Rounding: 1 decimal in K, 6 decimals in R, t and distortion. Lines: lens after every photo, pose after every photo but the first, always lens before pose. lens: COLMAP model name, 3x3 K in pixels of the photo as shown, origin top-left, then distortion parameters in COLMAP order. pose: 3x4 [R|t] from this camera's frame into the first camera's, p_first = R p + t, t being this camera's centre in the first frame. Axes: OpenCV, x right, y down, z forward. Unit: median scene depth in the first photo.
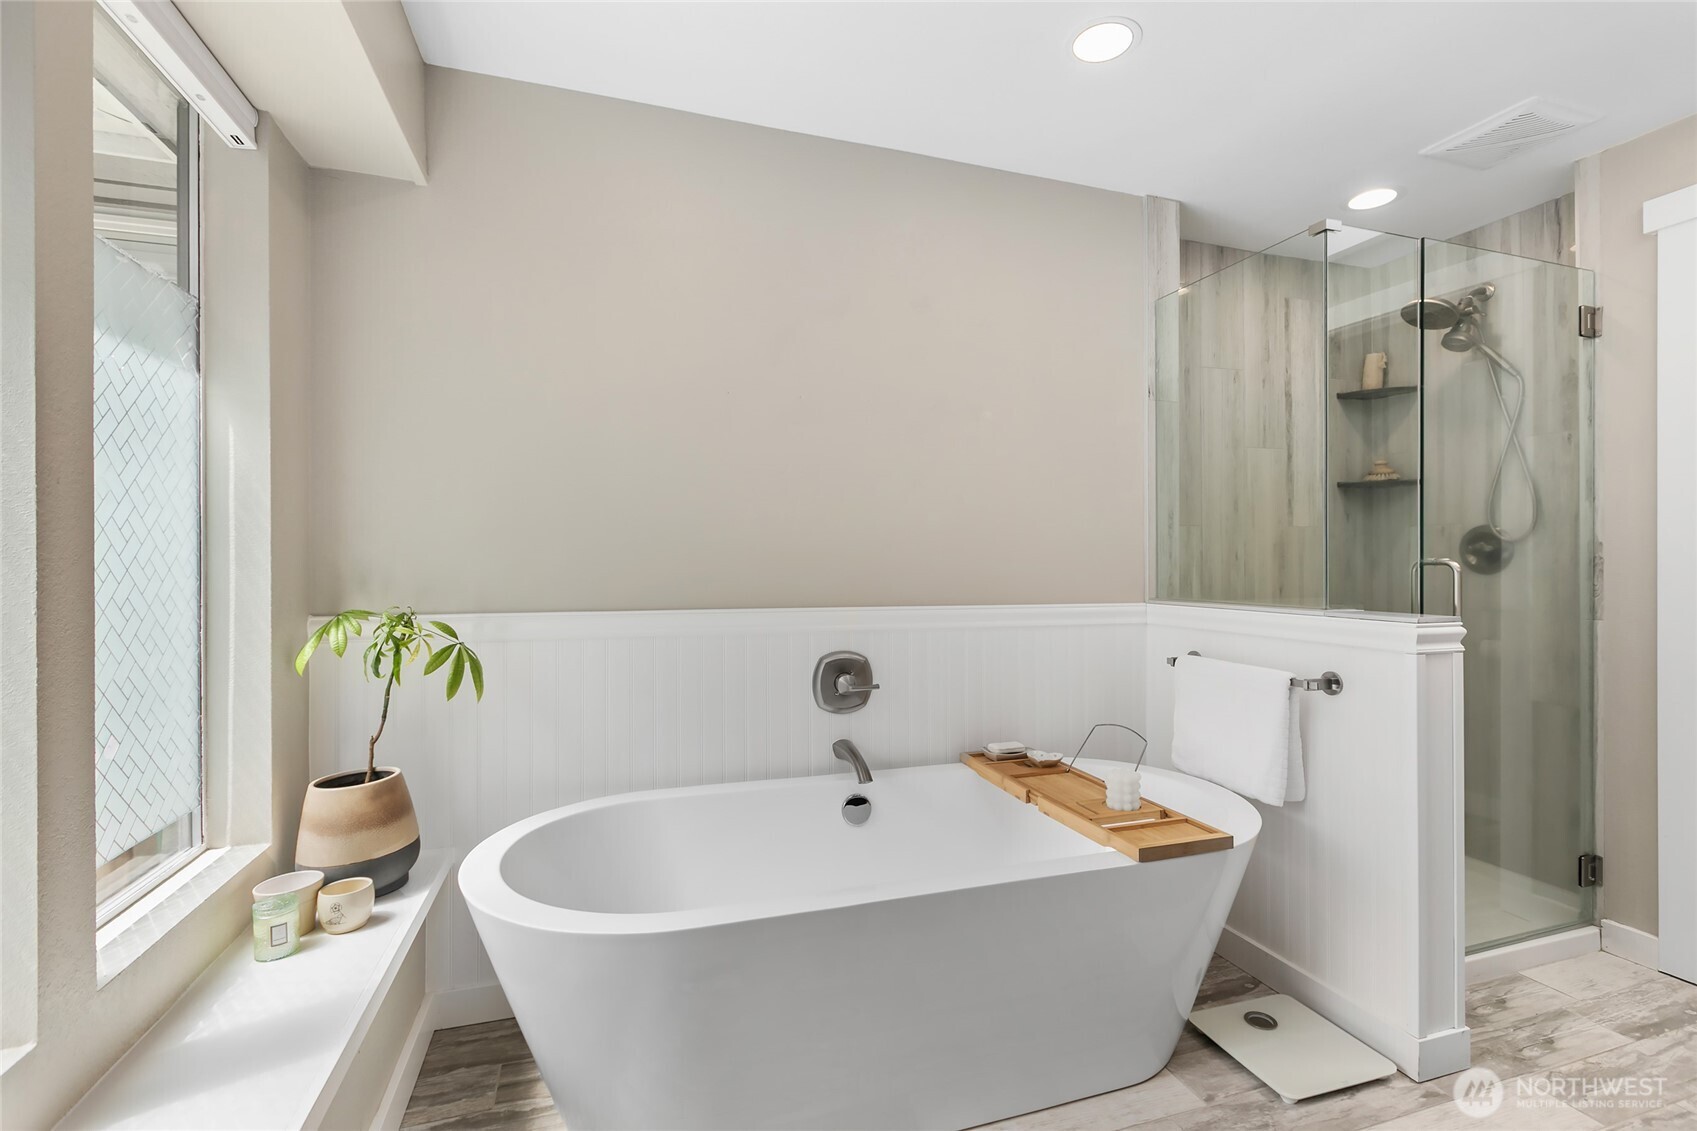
lens RADIAL K [[755.6, 0, 842.1], [0, 755.6, 557.7], [0, 0, 1]] dist [0.019287, -0.009014]
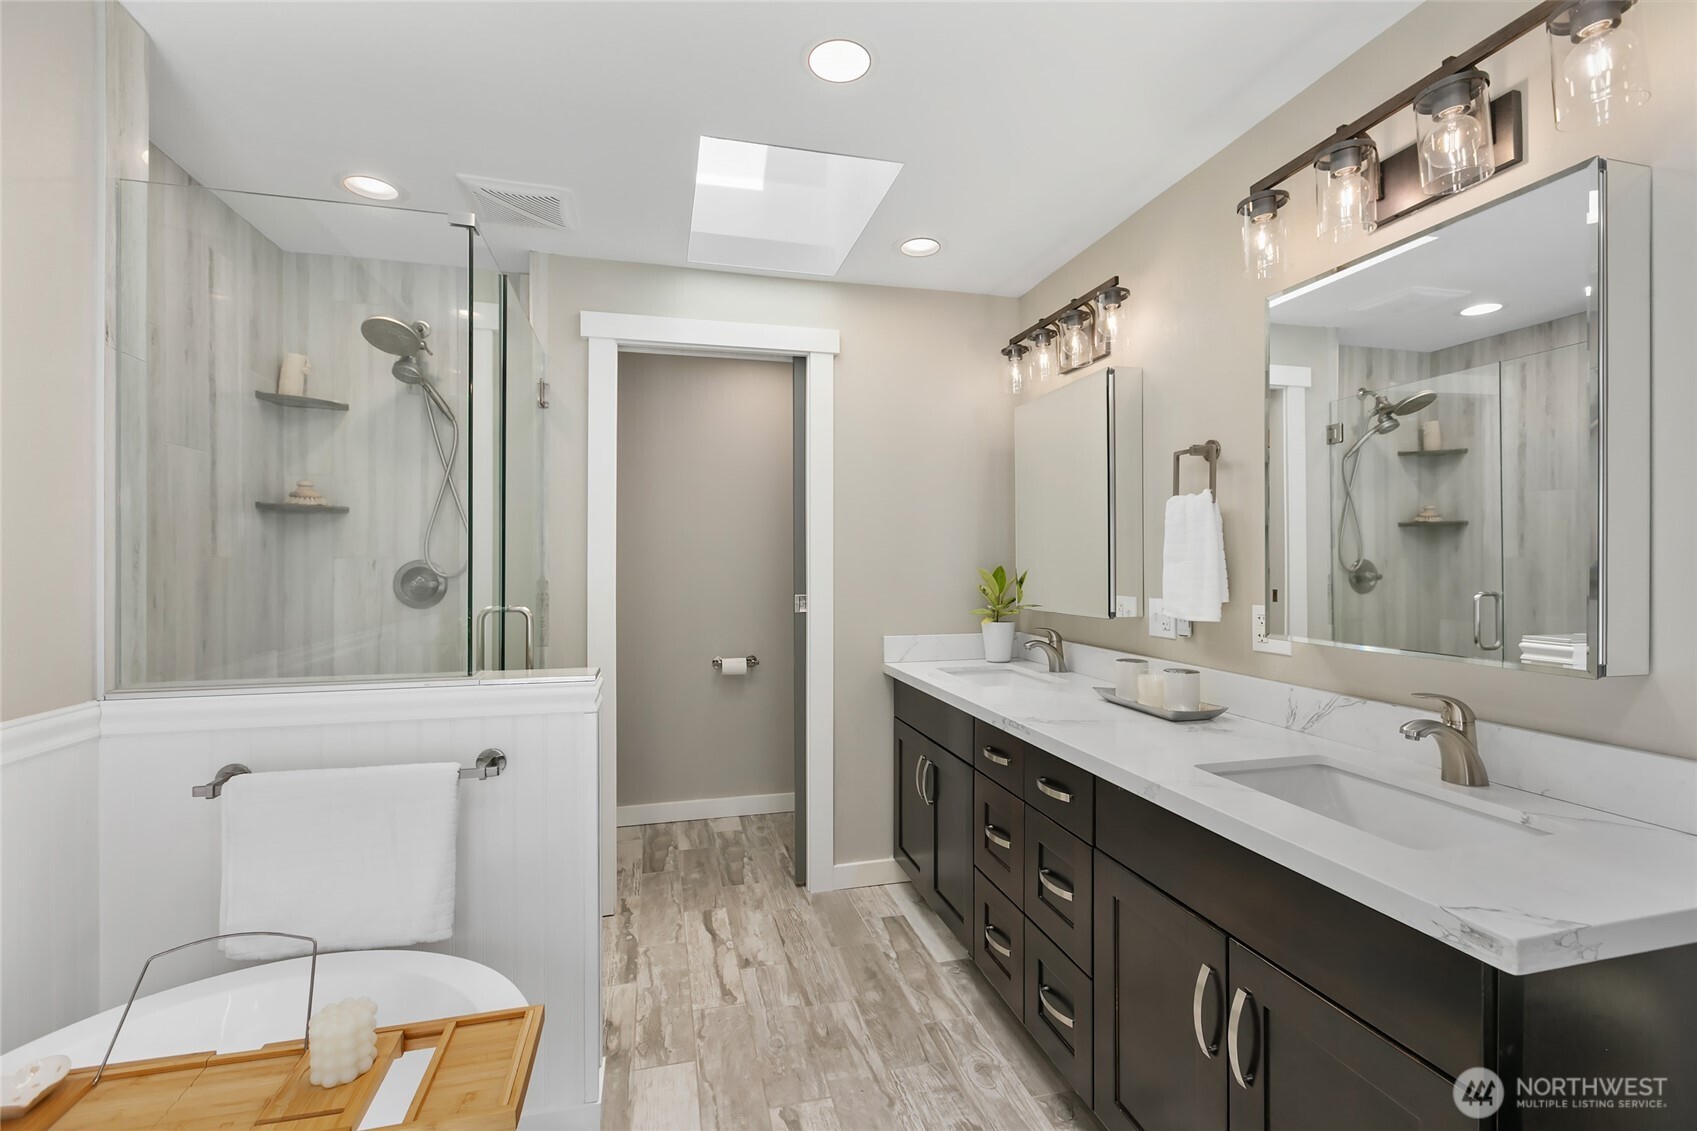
lens RADIAL K [[755.6, 0, 842.1], [0, 755.6, 557.7], [0, 0, 1]] dist [0.019287, -0.009014]
pose [[0.060362, 0.001714, 0.998175, -0.133432], [0.000131, 0.999999, -0.001725, -0.045200], [-0.998177, 0.000235, 0.060362, 0.392234]]
